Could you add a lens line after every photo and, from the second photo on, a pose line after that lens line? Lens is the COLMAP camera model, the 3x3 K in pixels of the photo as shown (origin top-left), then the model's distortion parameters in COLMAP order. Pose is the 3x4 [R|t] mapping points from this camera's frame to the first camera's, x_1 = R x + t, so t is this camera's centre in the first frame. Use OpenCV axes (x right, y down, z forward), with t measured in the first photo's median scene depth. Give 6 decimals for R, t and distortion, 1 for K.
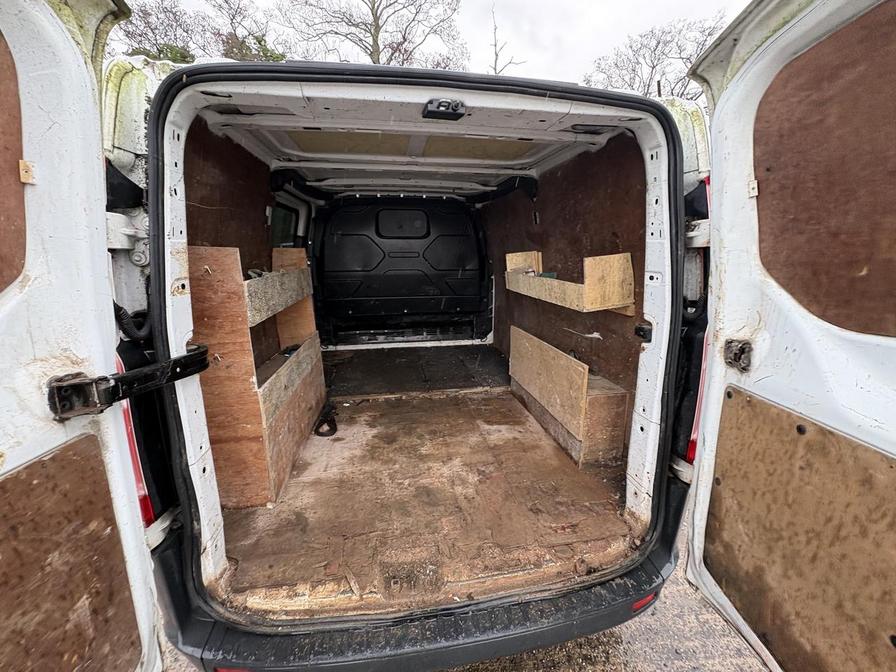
lens RADIAL K [[355.7, 0, 448.0], [0, 355.7, 336.0], [0, 0, 1]] dist [-0.000120, -0.000124]
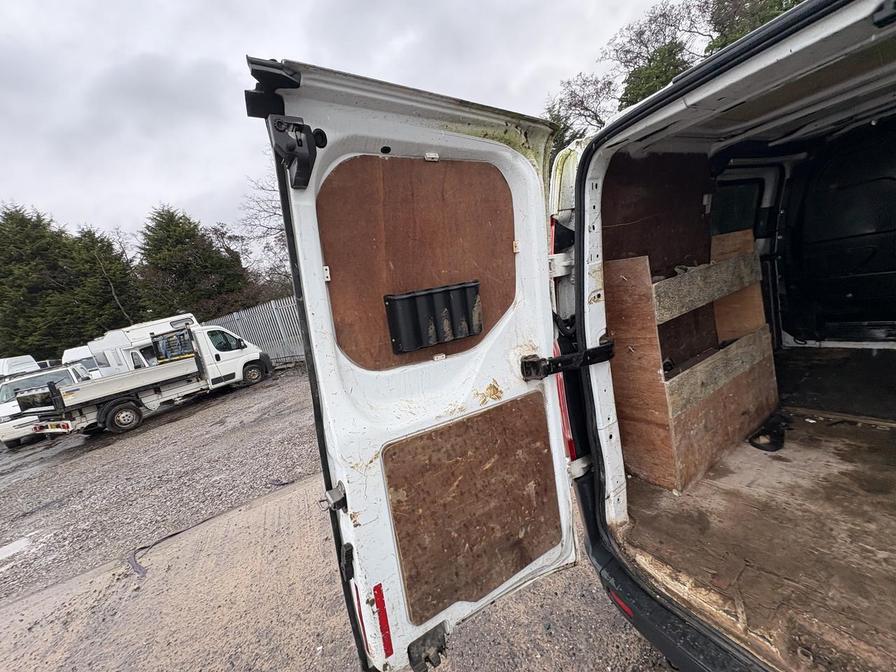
lens RADIAL K [[355.7, 0, 448.0], [0, 355.7, 336.0], [0, 0, 1]] dist [-0.000120, -0.000124]
pose [[0.376988, 0.052806, -0.924711, 0.236549], [-0.010122, 0.998549, 0.052896, -0.044351], [0.926163, -0.010581, 0.376976, -0.025590]]
